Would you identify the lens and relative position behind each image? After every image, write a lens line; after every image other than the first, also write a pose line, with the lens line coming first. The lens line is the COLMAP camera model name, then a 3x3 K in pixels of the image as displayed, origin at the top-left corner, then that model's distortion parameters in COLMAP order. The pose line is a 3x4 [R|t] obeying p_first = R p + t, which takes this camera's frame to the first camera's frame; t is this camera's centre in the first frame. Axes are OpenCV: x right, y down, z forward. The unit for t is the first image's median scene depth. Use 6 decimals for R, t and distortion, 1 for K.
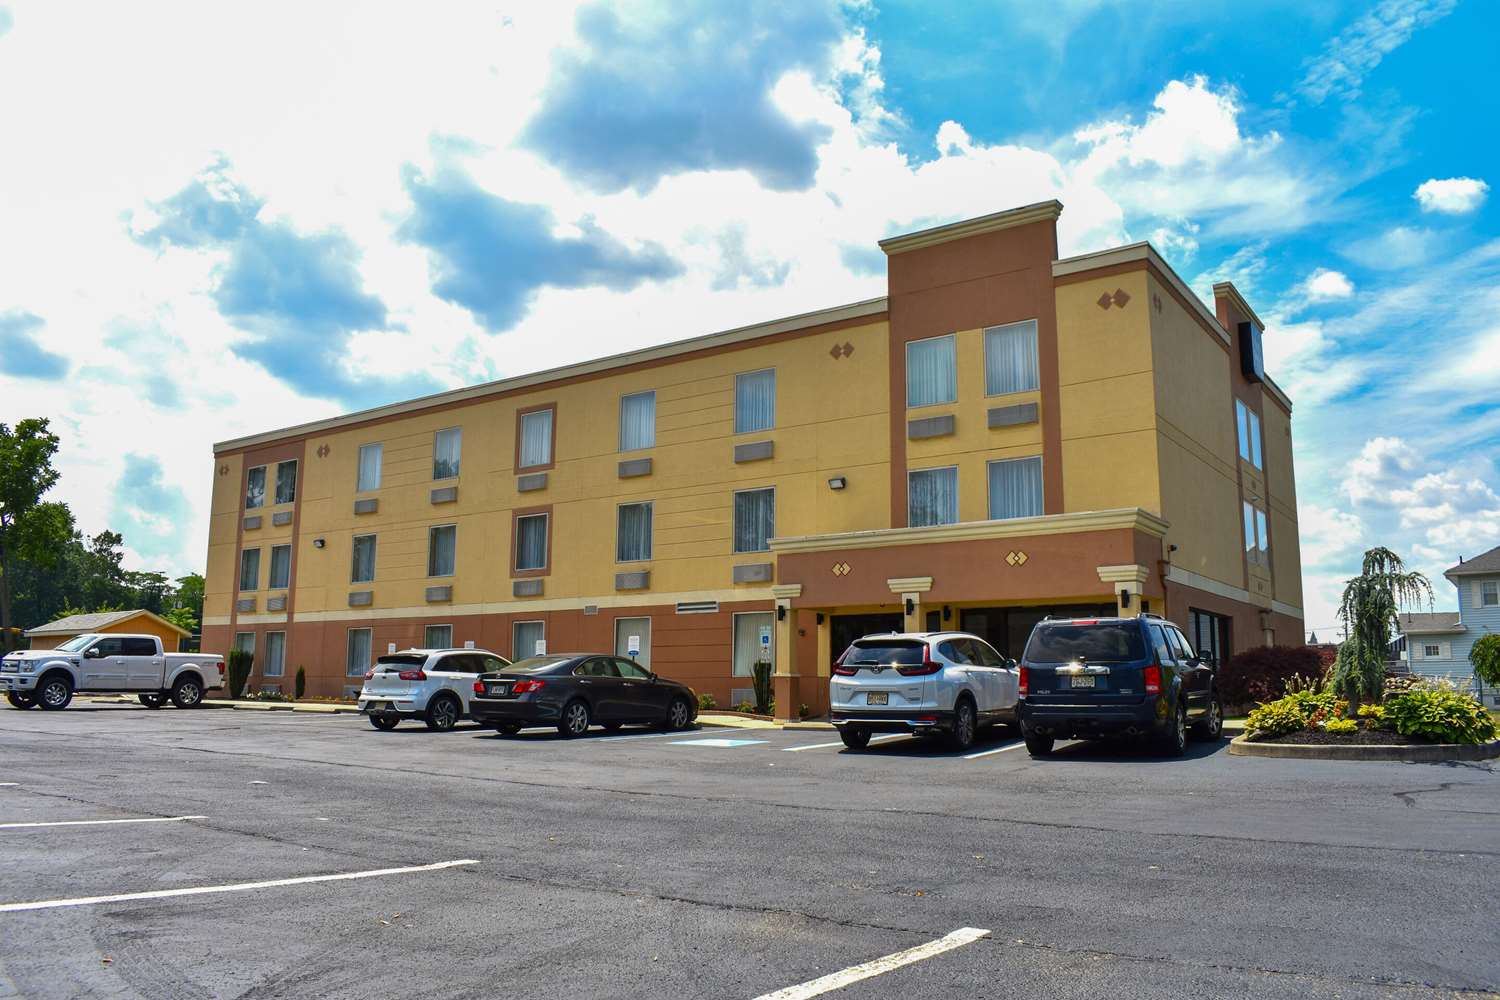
lens RADIAL K [[1161.3, 0, 750.0], [0, 1161.3, 500.0], [0, 0, 1]] dist [-0.081679, 0.000742]
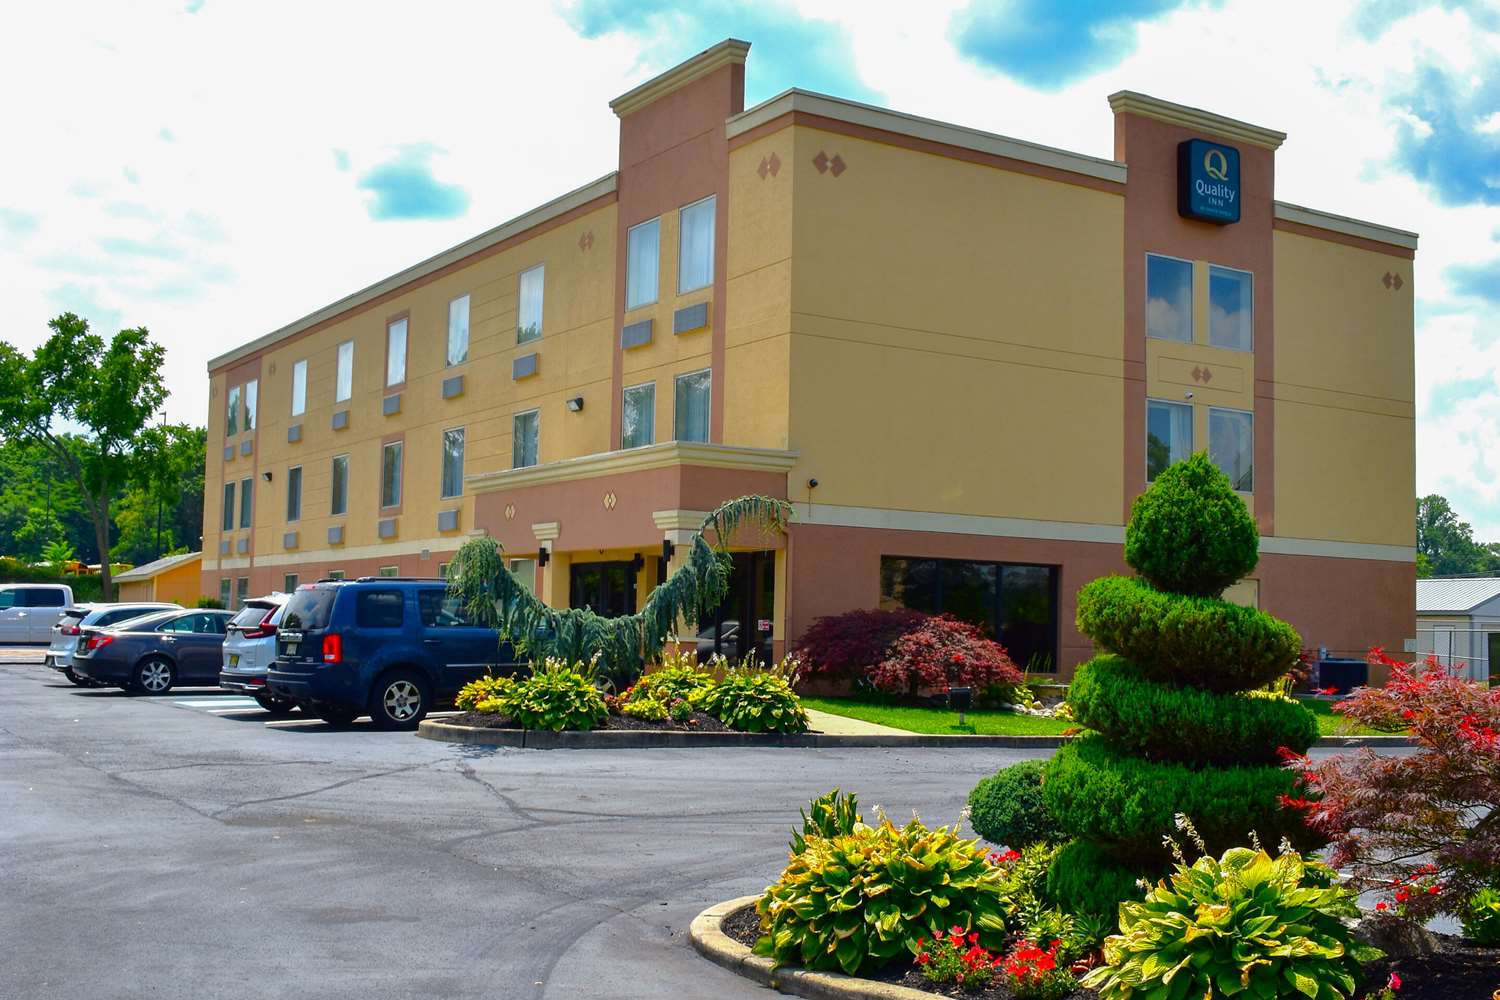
lens RADIAL K [[1757.8, 0, 750.0], [0, 1757.8, 500.0], [0, 0, 1]] dist [-0.104456, -0.004484]
pose [[0.923566, -0.019332, -0.382952, 0.718838], [0.050546, 0.996151, 0.071614, -0.031993], [0.380093, -0.085497, 0.920988, -0.119998]]
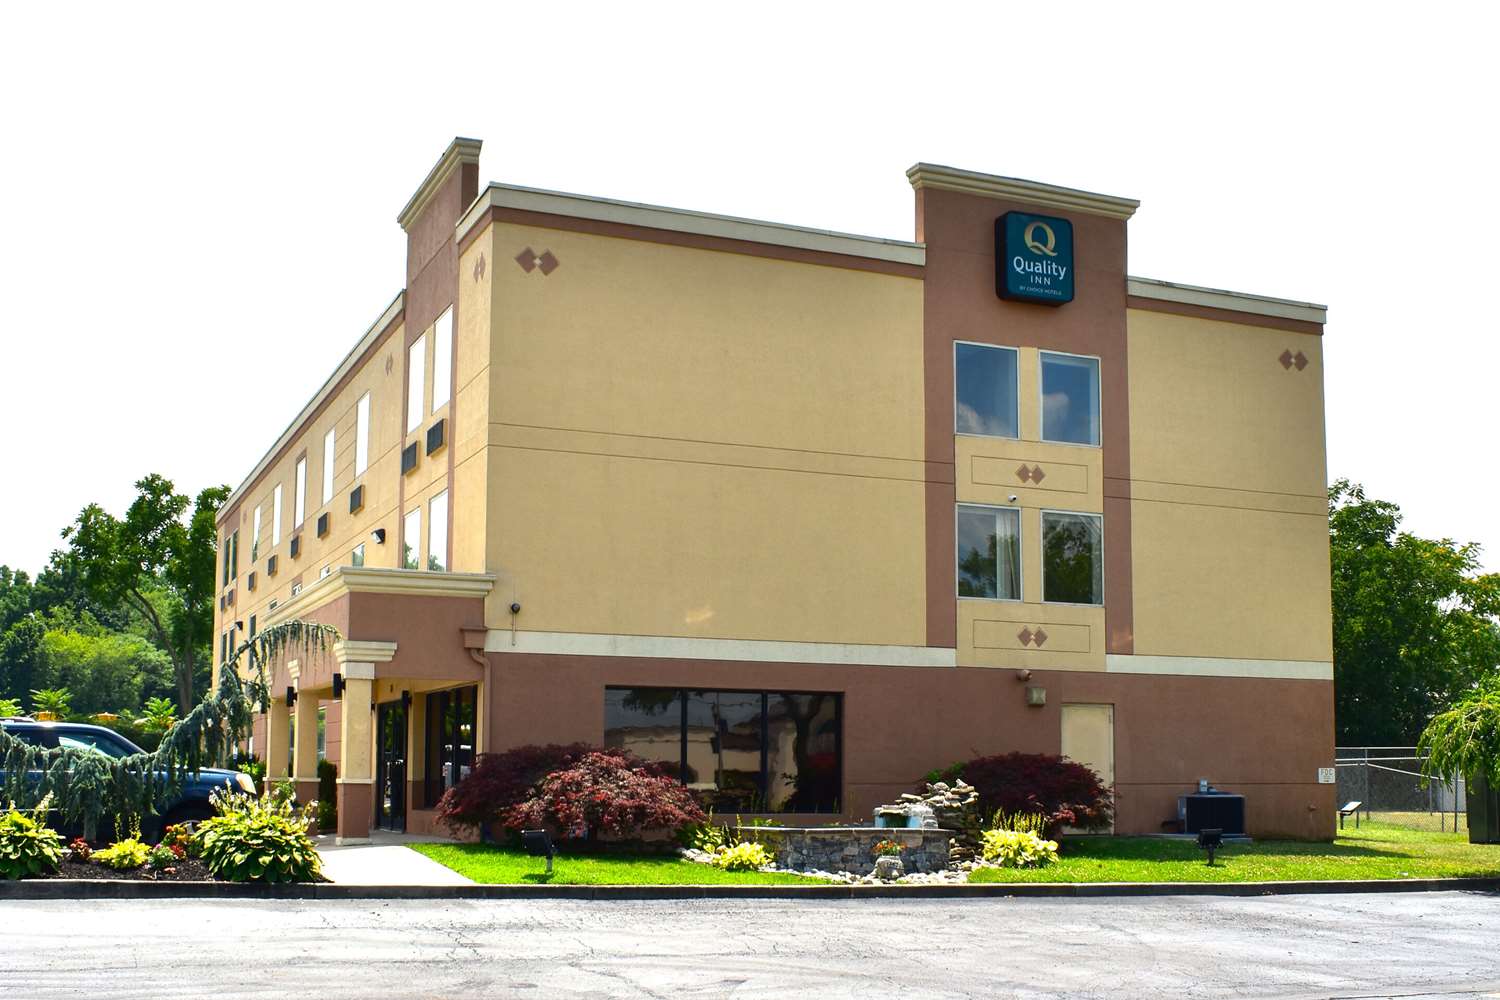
lens RADIAL K [[1758.1, 0, 745.8], [0, 1758.1, 577.5], [0, 0, 1]] dist [-0.097778, -0.010277]
pose [[0.854129, -0.065249, -0.515951, 0.966050], [0.089355, 0.995757, 0.021995, 0.010520], [0.512327, -0.064889, 0.856336, 0.117362]]
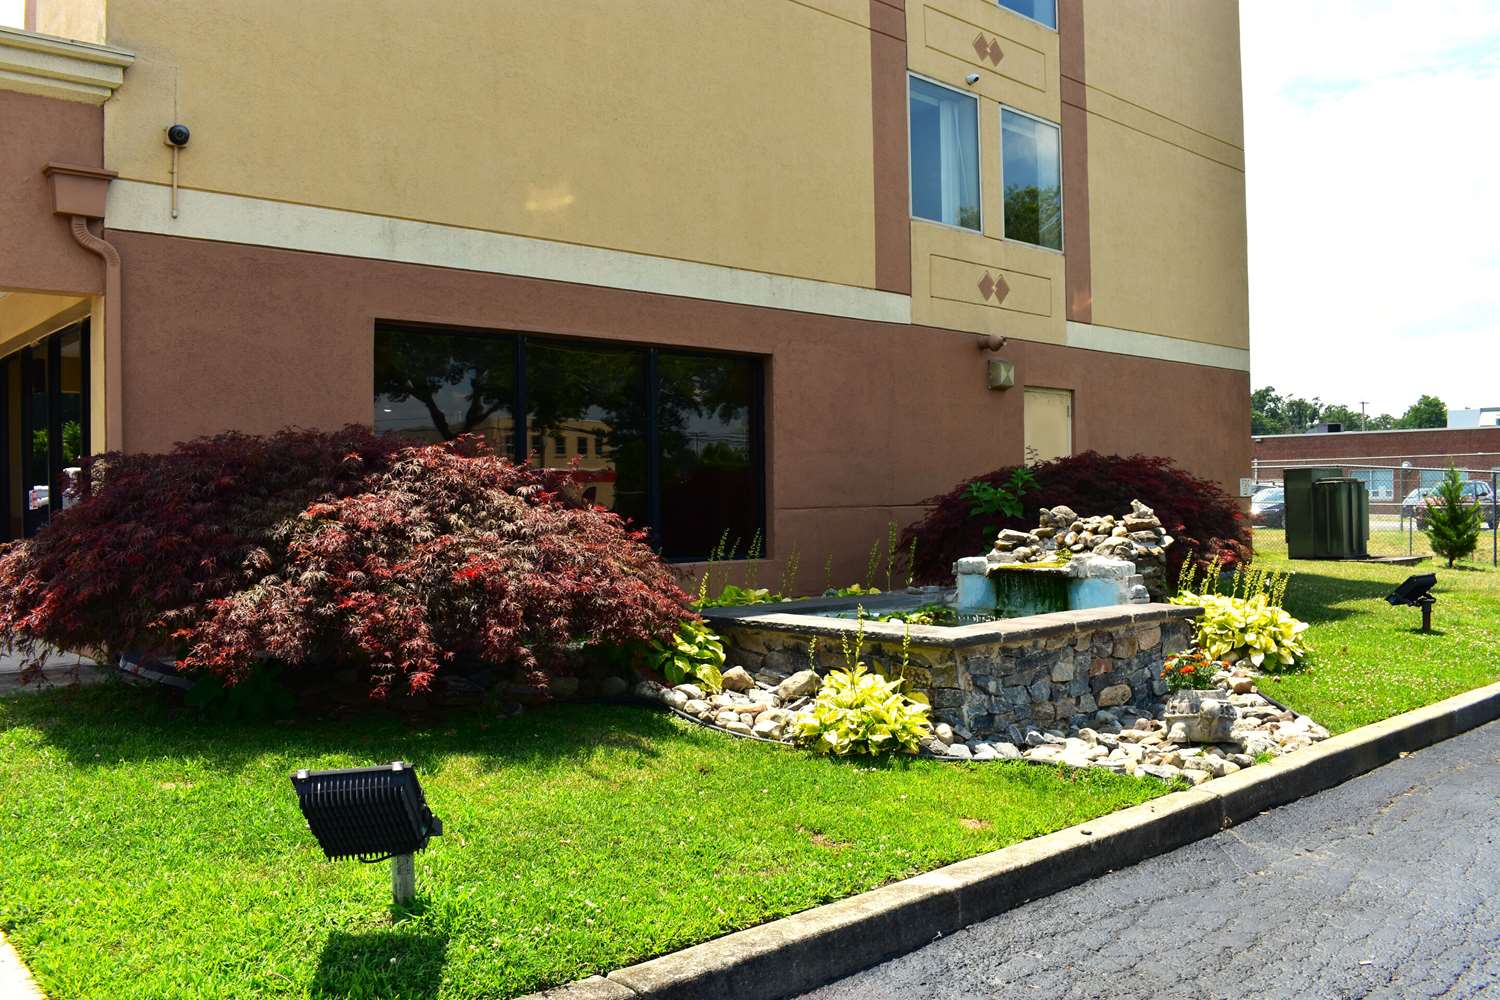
lens RADIAL K [[1241.8, 0, 750.0], [0, 1241.8, 500.0], [0, 0, 1]] dist [-0.094876, 0.006953]
pose [[0.977557, -0.020857, -0.209636, 0.540139], [0.056306, 0.984754, 0.164588, 0.087405], [0.203007, -0.172698, 0.963828, 0.624799]]
